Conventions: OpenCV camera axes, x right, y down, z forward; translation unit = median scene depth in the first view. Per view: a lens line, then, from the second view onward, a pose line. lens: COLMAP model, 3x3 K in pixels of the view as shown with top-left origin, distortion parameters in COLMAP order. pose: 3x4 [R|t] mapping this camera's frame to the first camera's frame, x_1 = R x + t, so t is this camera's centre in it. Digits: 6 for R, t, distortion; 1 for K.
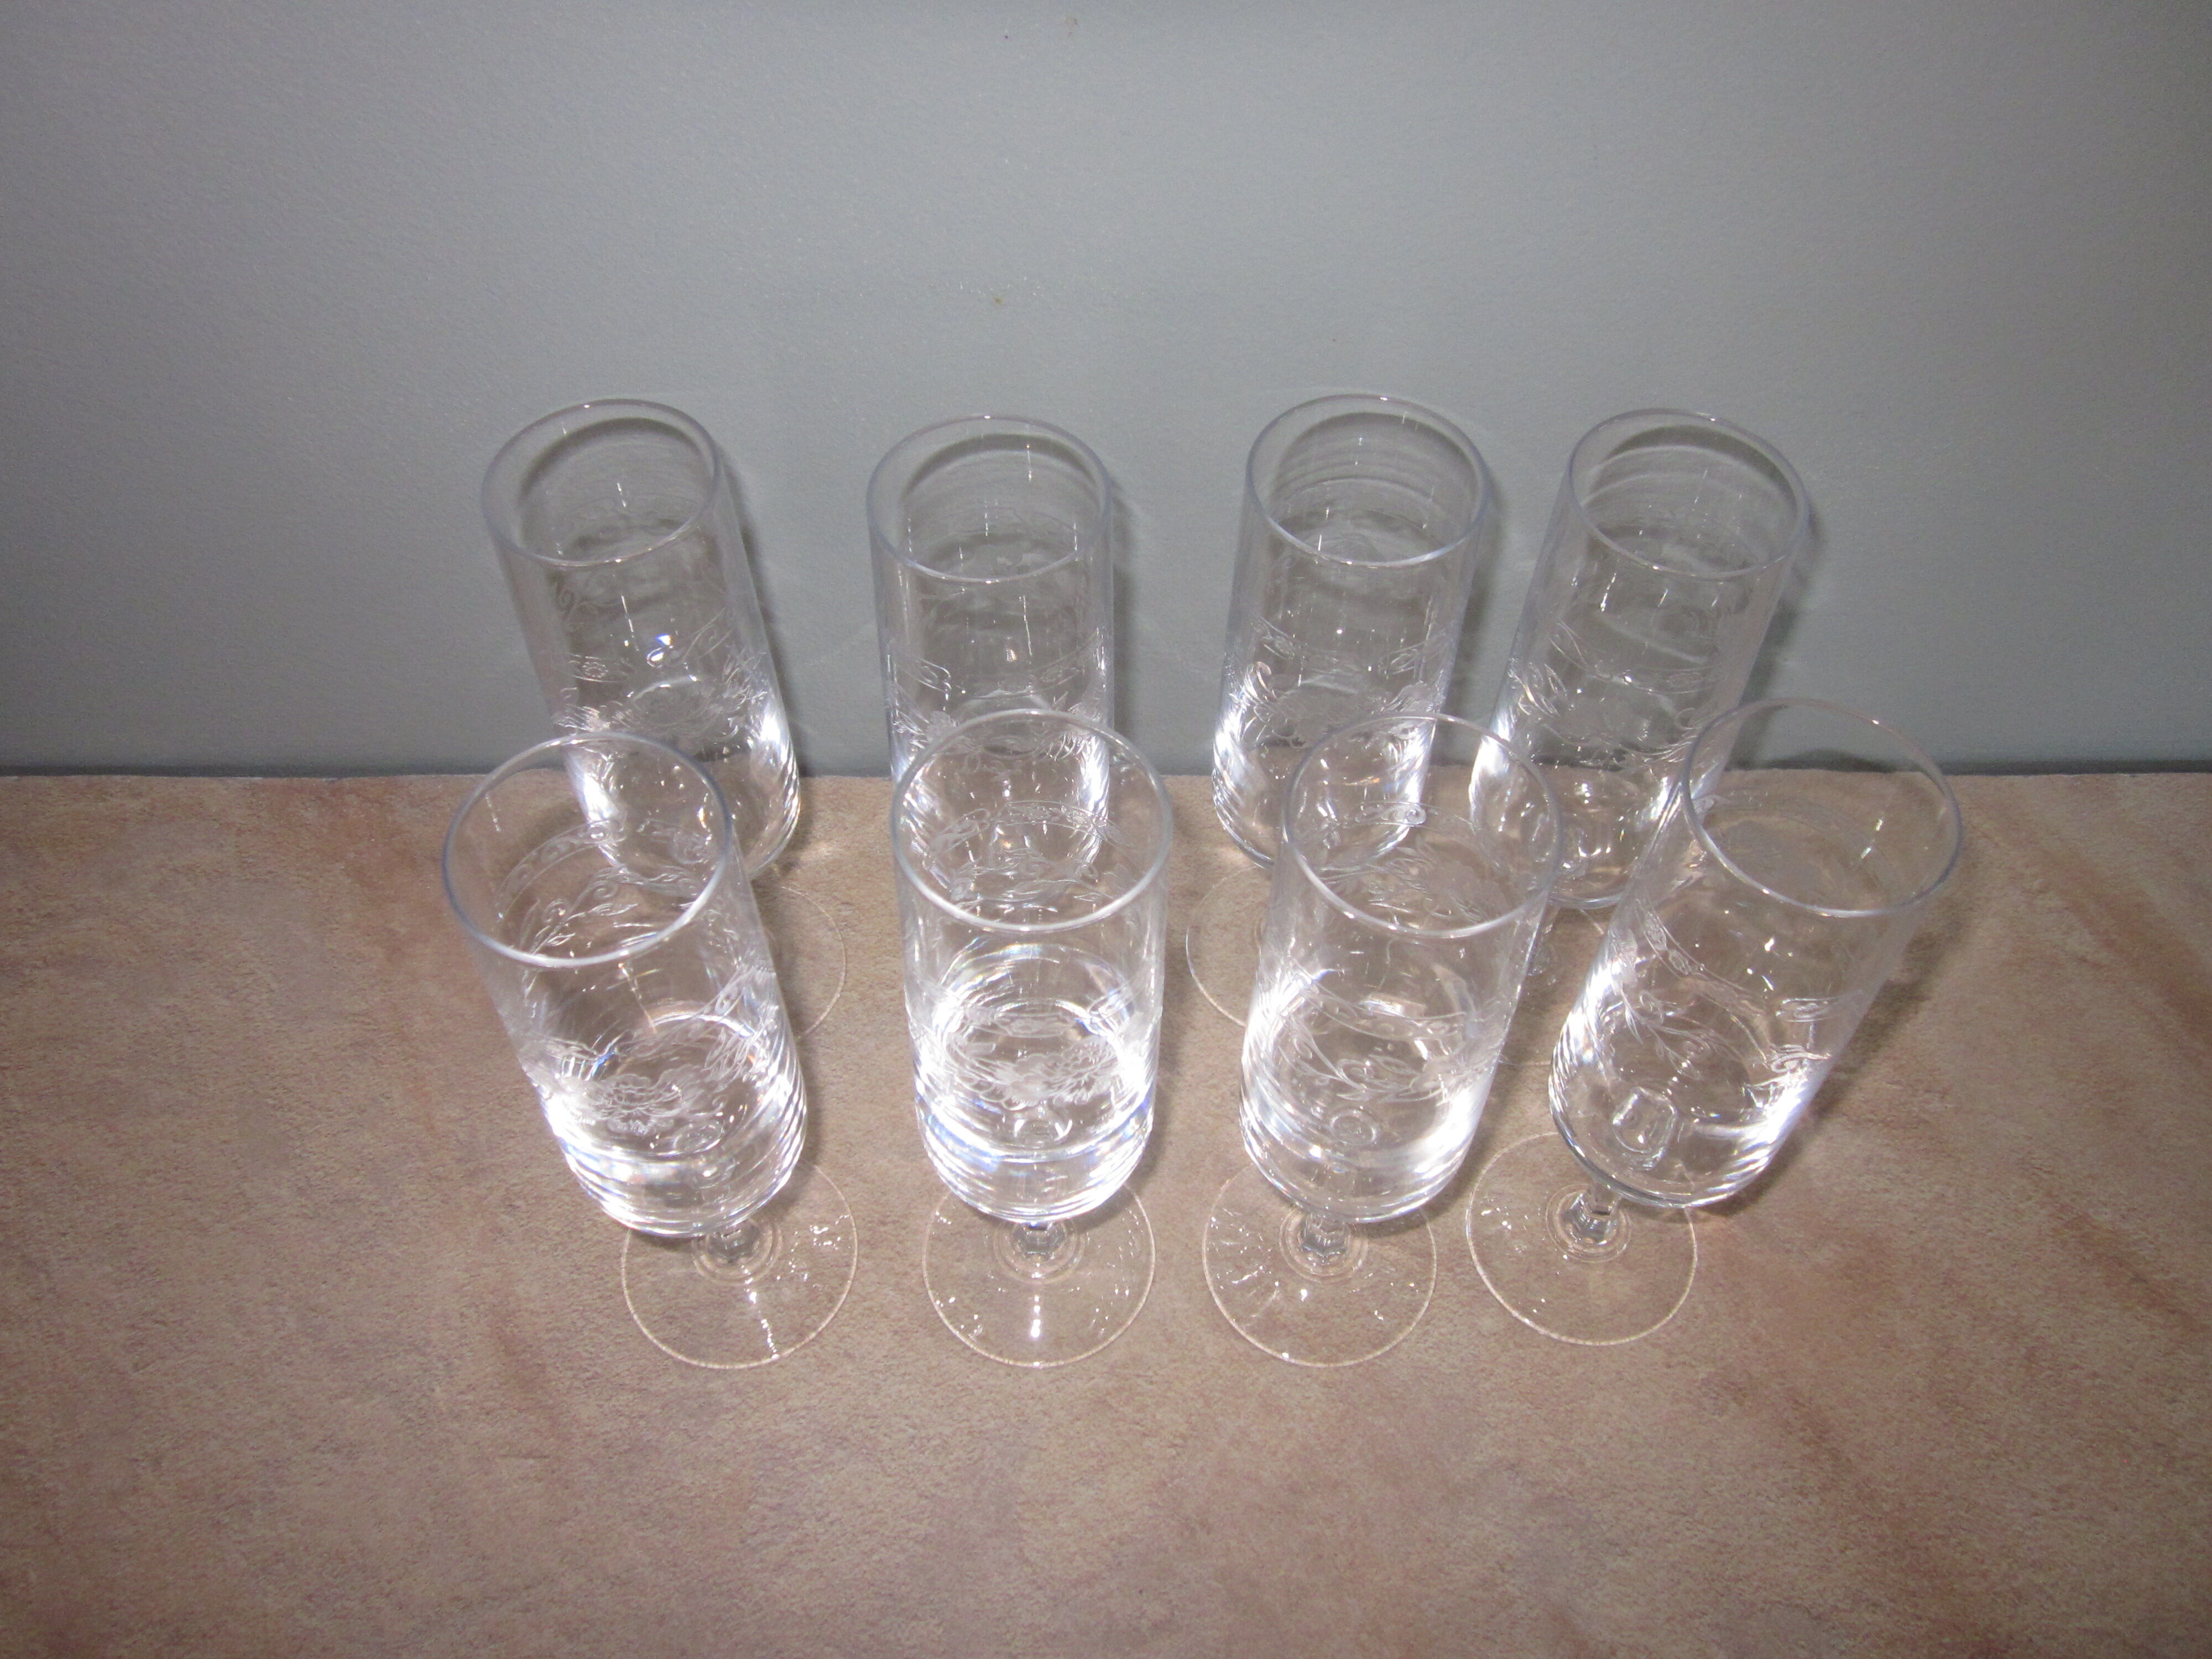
lens RADIAL K [[1857.5, 0, 1112.1], [0, 1857.5, 819.5], [0, 0, 1]] dist [-0.025015, -0.007133]
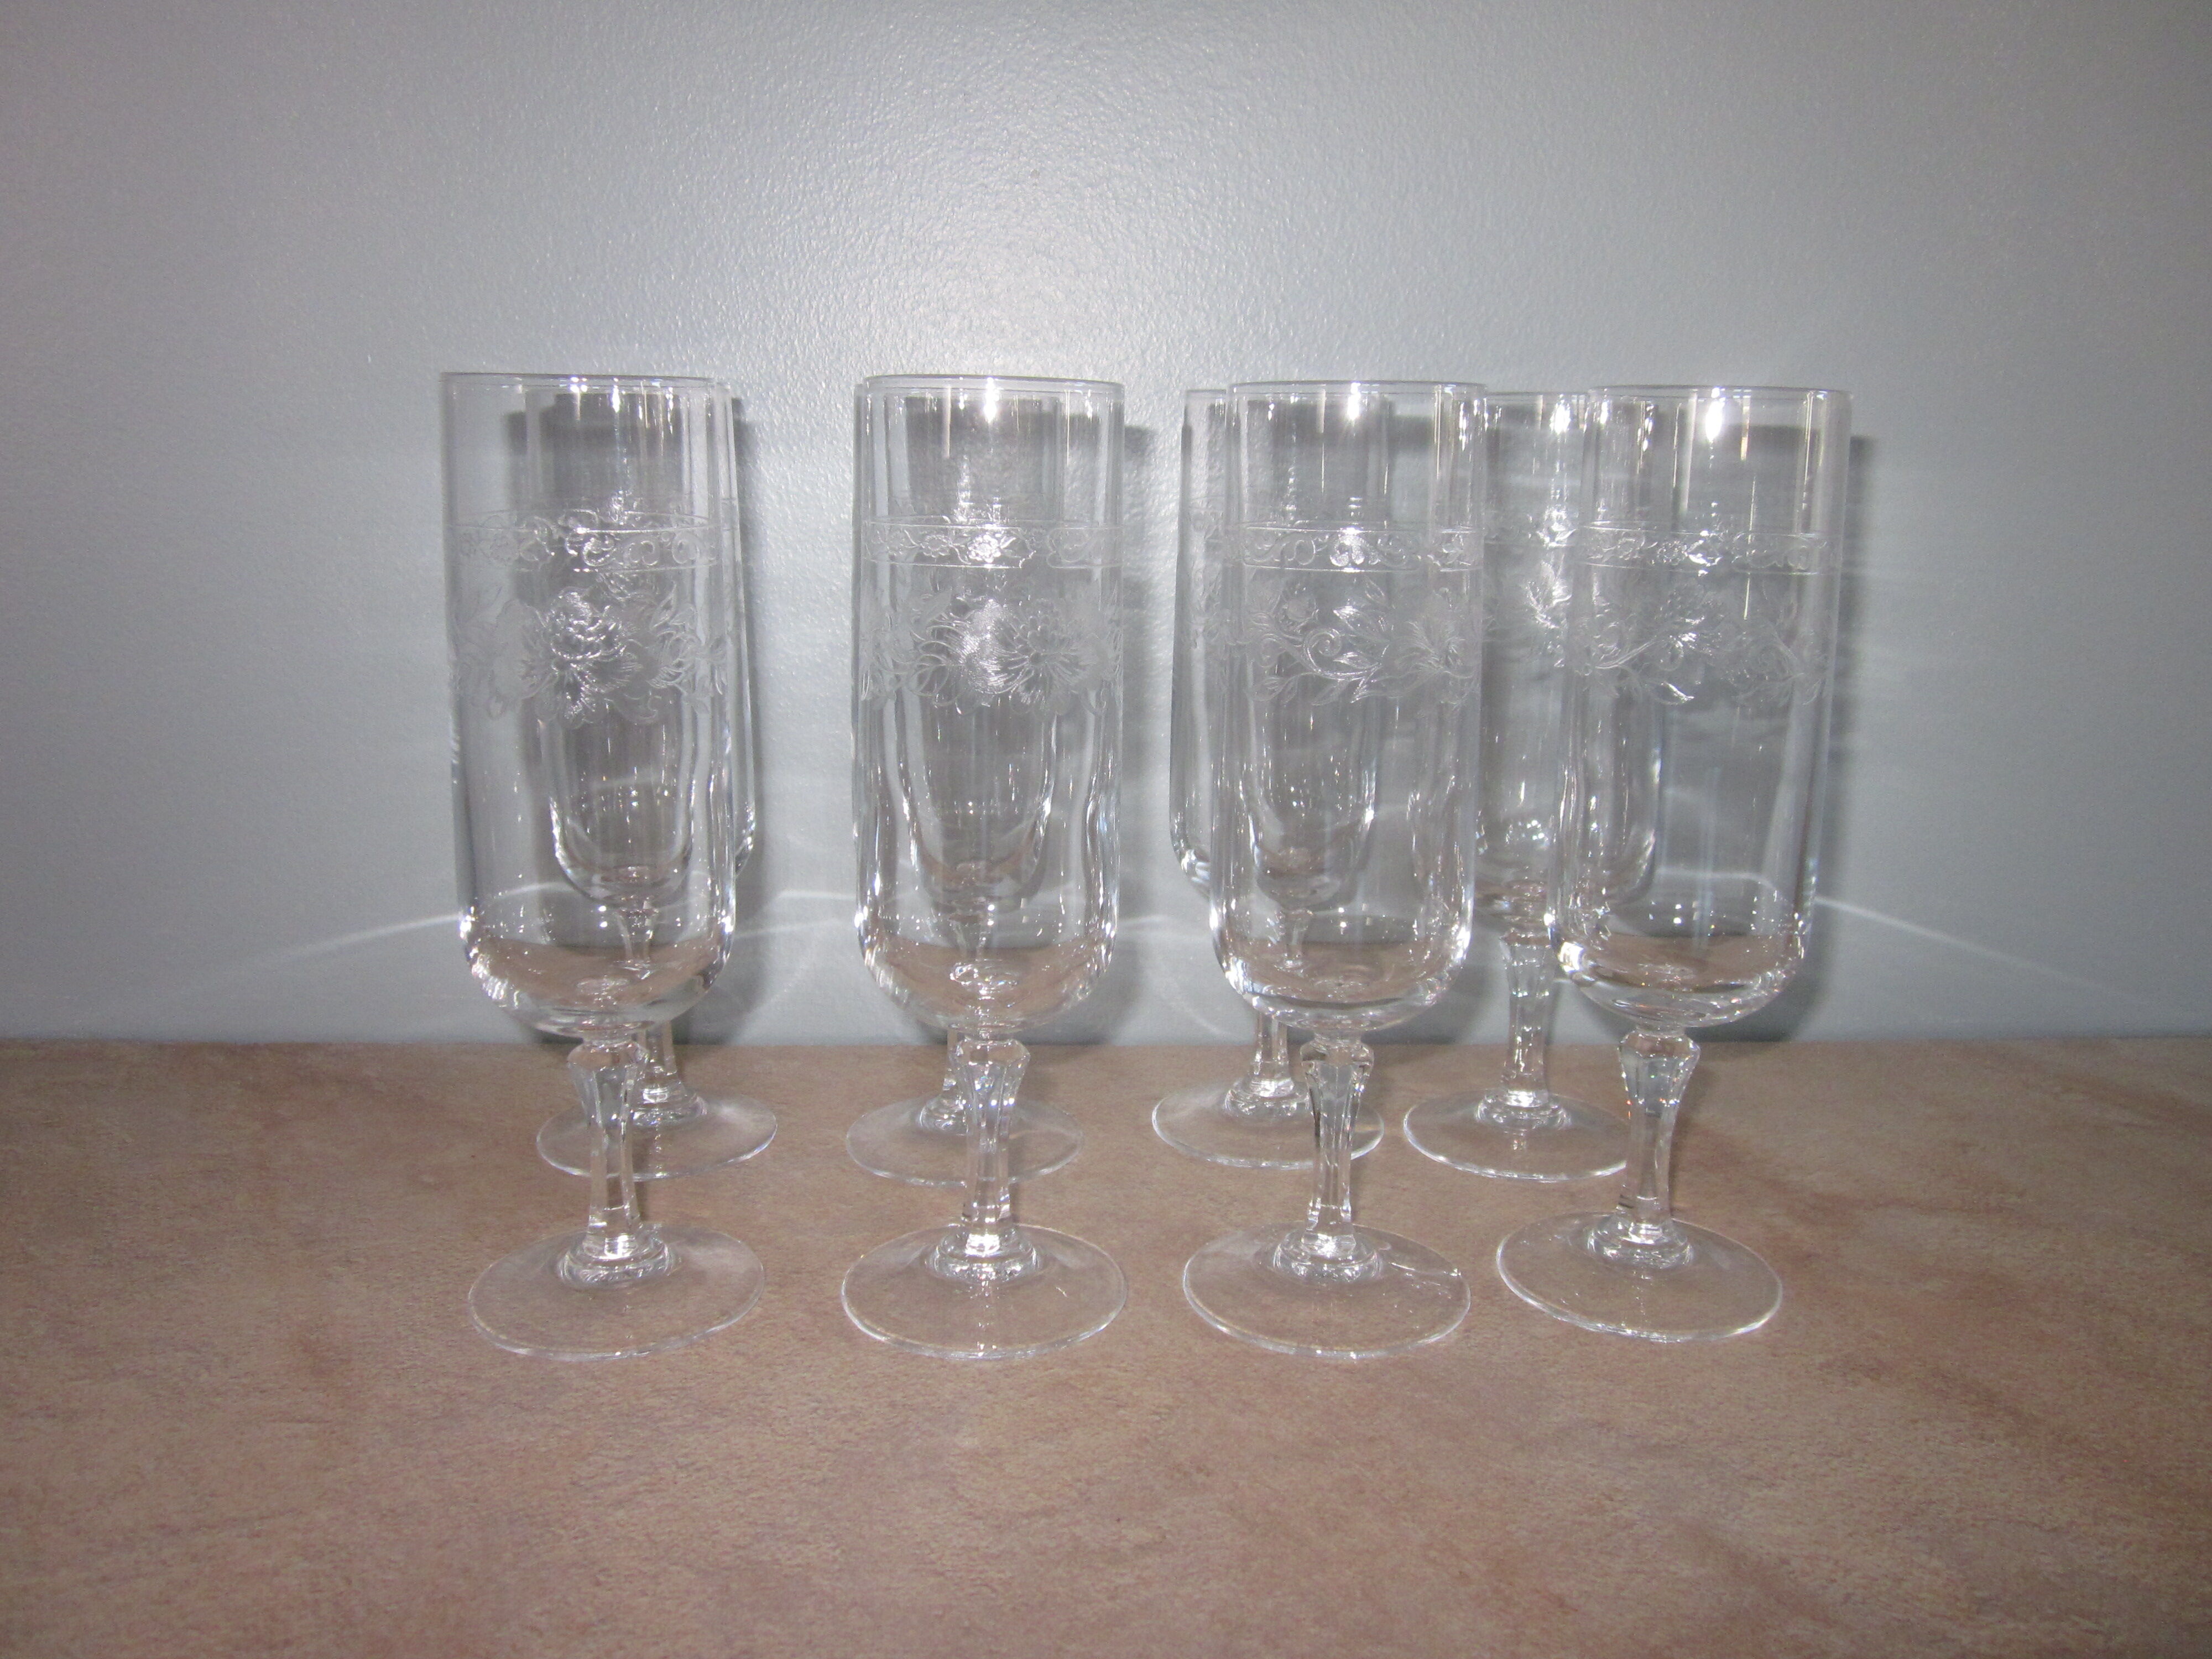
lens RADIAL K [[1857.5, 0, 1112.1], [0, 1857.5, 819.5], [0, 0, 1]] dist [-0.025015, -0.007133]
pose [[0.999589, -0.009100, 0.027178, -0.003916], [0.025092, 0.736111, -0.676395, 0.689450], [-0.013851, 0.676800, 0.736037, 0.276693]]
